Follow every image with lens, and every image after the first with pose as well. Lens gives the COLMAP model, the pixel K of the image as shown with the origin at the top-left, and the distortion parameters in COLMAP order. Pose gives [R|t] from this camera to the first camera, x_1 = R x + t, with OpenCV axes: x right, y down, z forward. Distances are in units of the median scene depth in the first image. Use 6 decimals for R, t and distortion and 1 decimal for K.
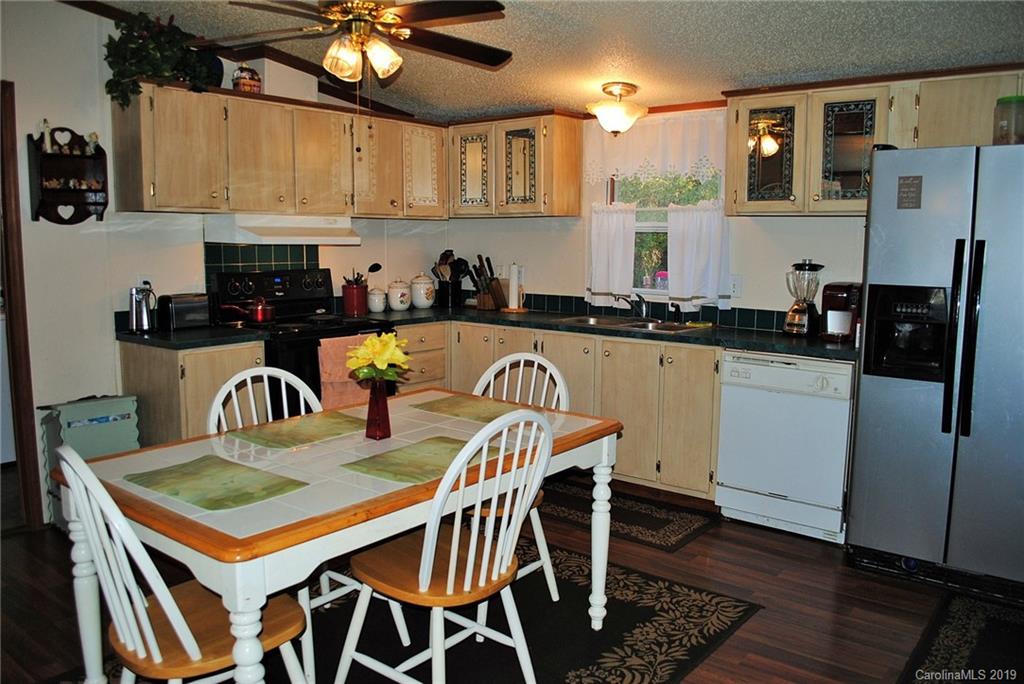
lens RADIAL K [[814.6, 0, 501.5], [0, 814.6, 342.7], [0, 0, 1]] dist [-0.078025, 0.009705]
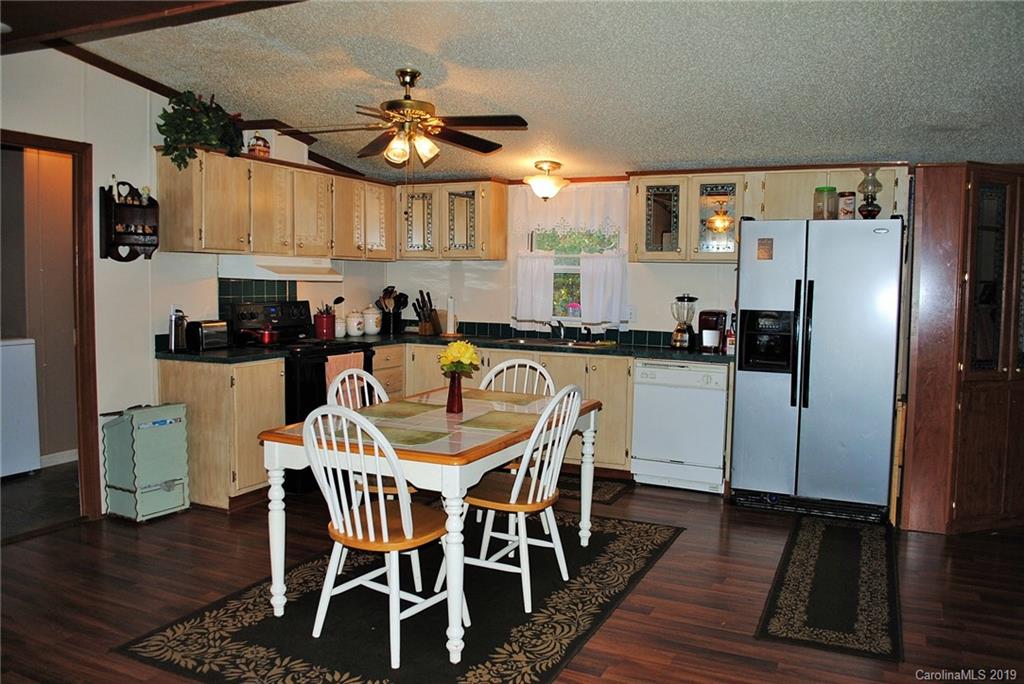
lens RADIAL K [[814.6, 0, 501.5], [0, 814.6, 342.7], [0, 0, 1]] dist [-0.078025, 0.009705]
pose [[0.972785, -0.009650, 0.231508, -0.251363], [0.020455, 0.998808, -0.044317, 0.035776], [-0.230804, 0.047847, 0.971823, -0.278011]]
